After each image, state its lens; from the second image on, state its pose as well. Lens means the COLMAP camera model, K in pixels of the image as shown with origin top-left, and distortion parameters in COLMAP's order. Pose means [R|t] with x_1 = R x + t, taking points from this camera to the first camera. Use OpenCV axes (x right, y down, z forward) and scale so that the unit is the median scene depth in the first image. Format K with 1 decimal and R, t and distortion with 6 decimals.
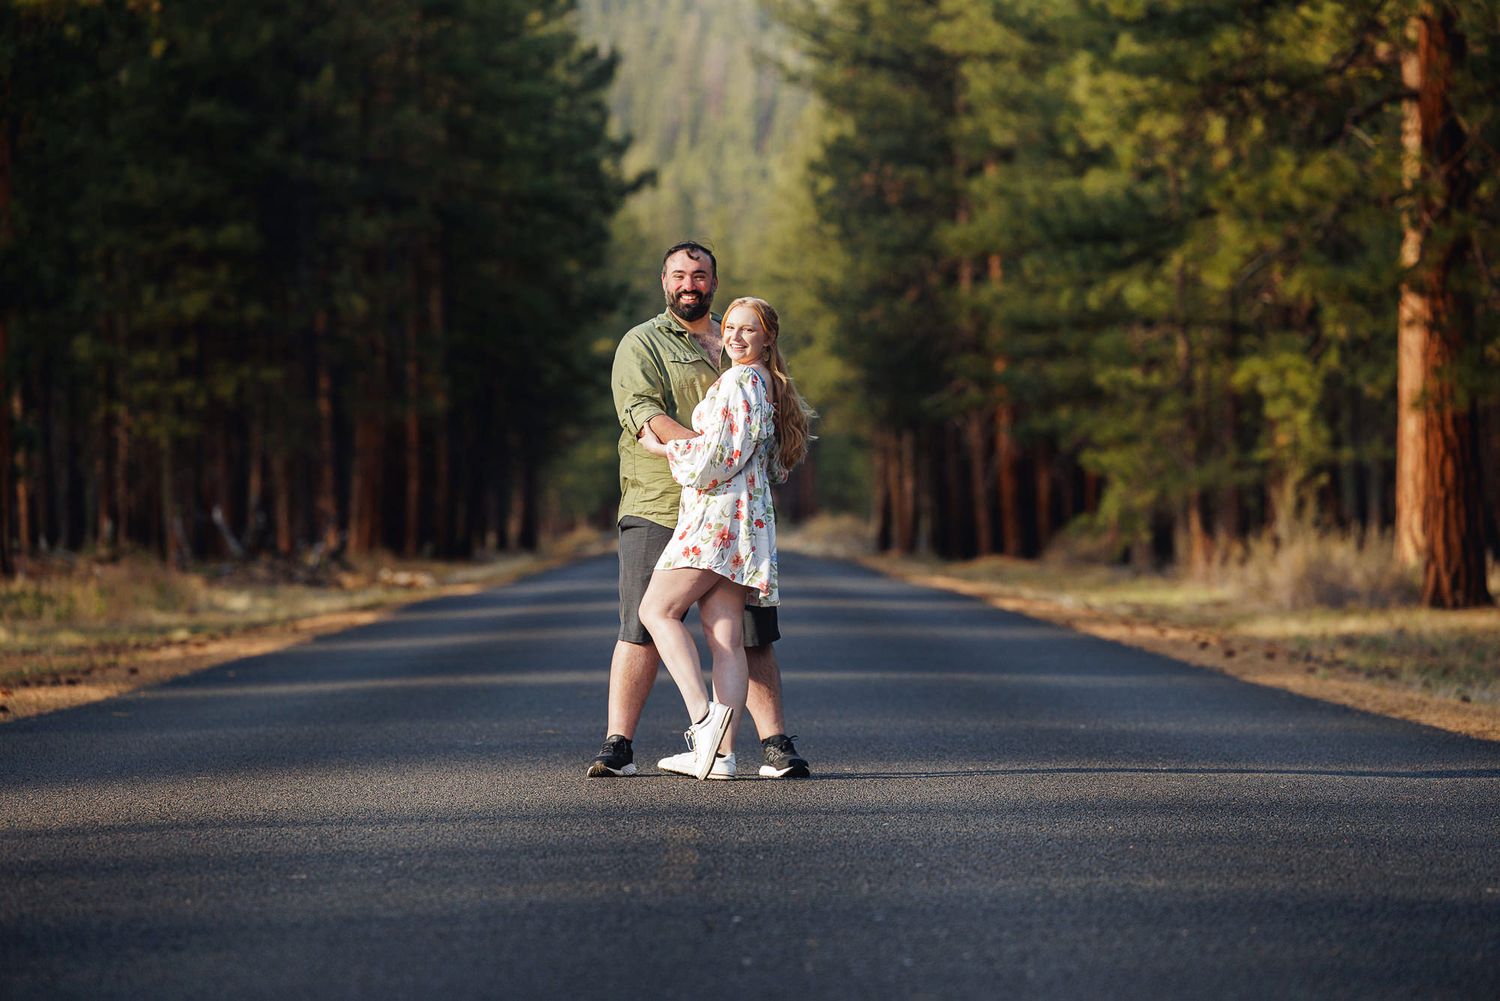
lens RADIAL K [[5800.9, 0, 750.0], [0, 5800.9, 500.5], [0, 0, 1]] dist [-0.133541, -2.537216]
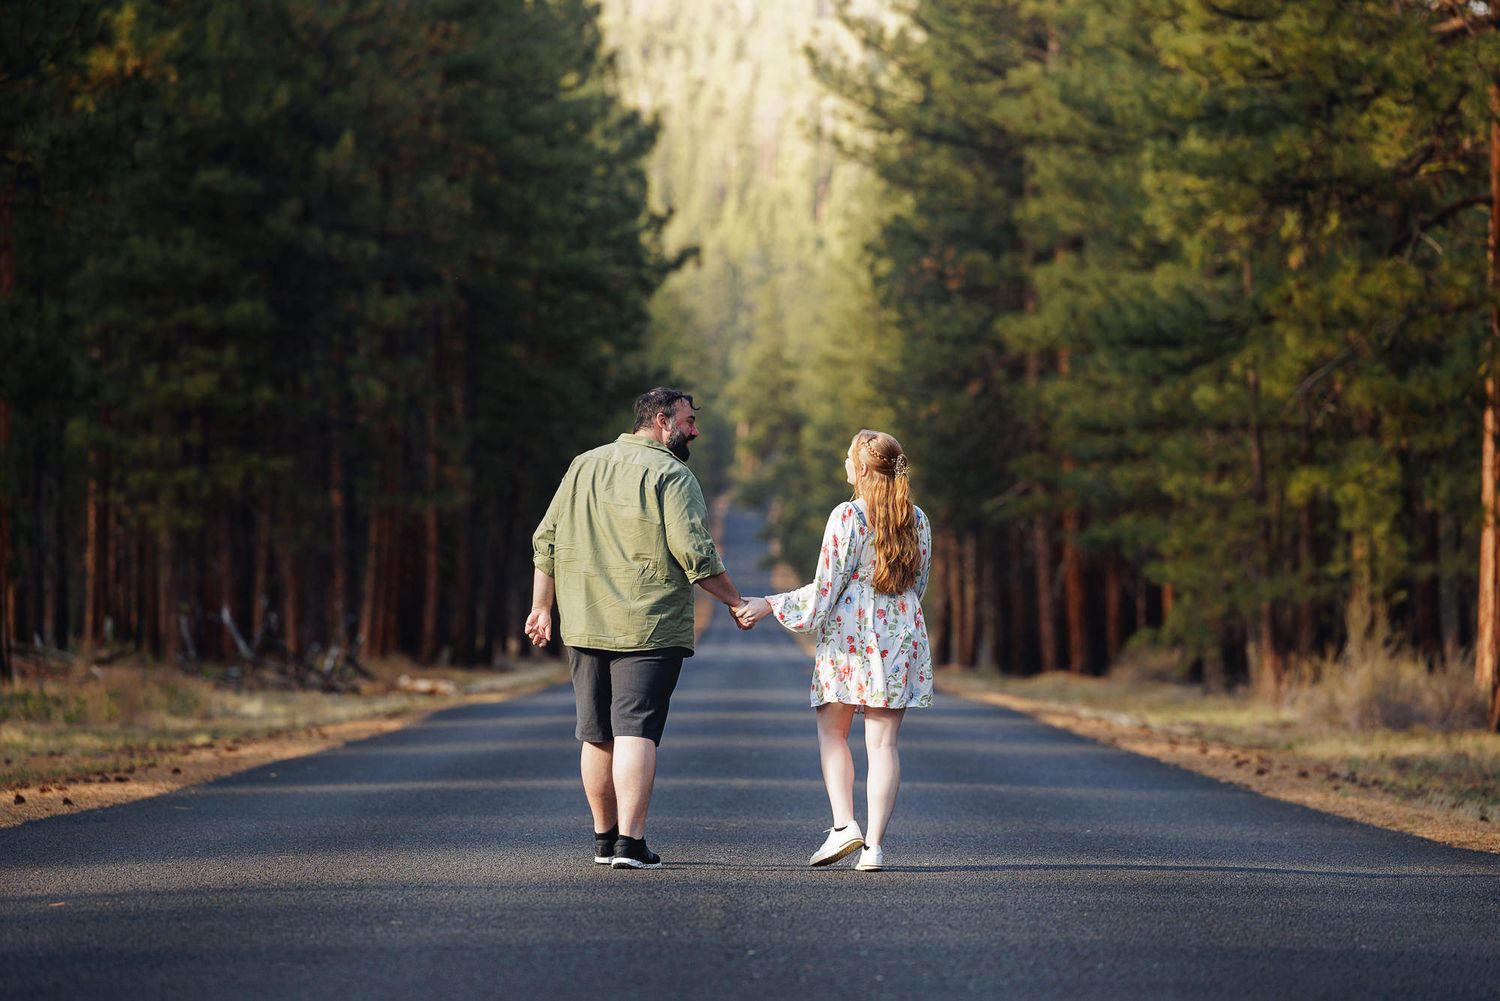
lens RADIAL K [[5357.0, 0, 750.0], [0, 5357.0, 500.5], [0, 0, 1]] dist [-0.188187, 0.406620]
pose [[0.999863, 0.015497, -0.005891, -0.002470], [-0.015619, 0.999650, -0.021331, 0.001185], [0.005559, 0.021420, 0.999755, 0.143103]]
